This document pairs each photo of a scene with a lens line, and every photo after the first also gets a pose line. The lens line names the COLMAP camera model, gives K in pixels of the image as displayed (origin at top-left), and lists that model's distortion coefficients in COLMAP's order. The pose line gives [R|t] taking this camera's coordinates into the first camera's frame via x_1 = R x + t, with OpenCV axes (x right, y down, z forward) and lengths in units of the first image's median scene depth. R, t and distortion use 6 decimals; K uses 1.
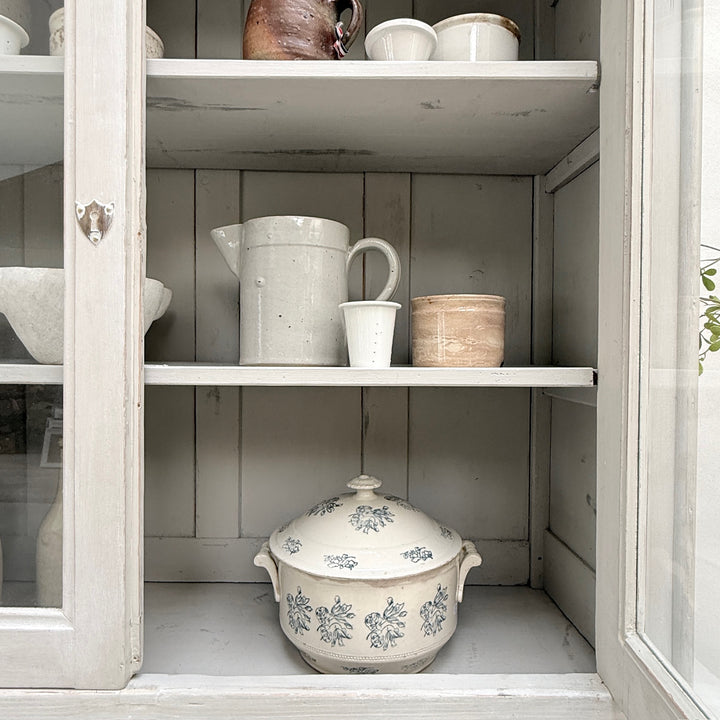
lens RADIAL K [[538.6, 0, 358.7], [0, 538.6, 357.6], [0, 0, 1]] dist [0.000593, -0.001911]
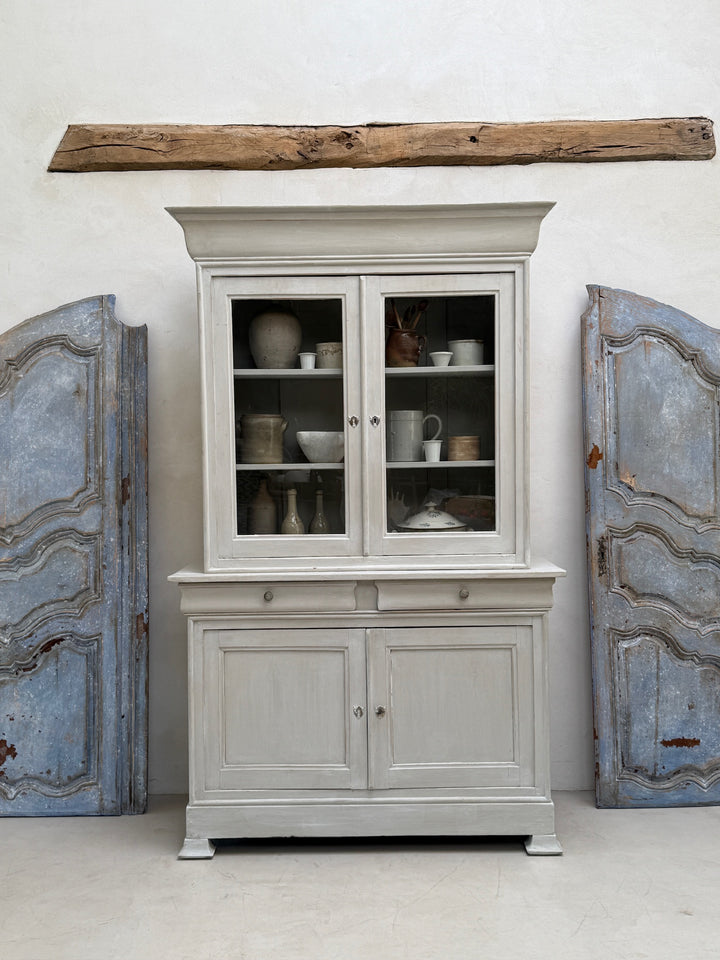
lens RADIAL K [[984.6, 0, 363.7], [0, 984.6, 482.9], [0, 0, 1]] dist [0.176320, -0.409423]
pose [[0.999605, -0.023140, -0.015979, -0.273814], [0.023654, 0.999182, 0.032809, -0.052877], [0.015207, -0.033174, 0.999334, -4.421448]]
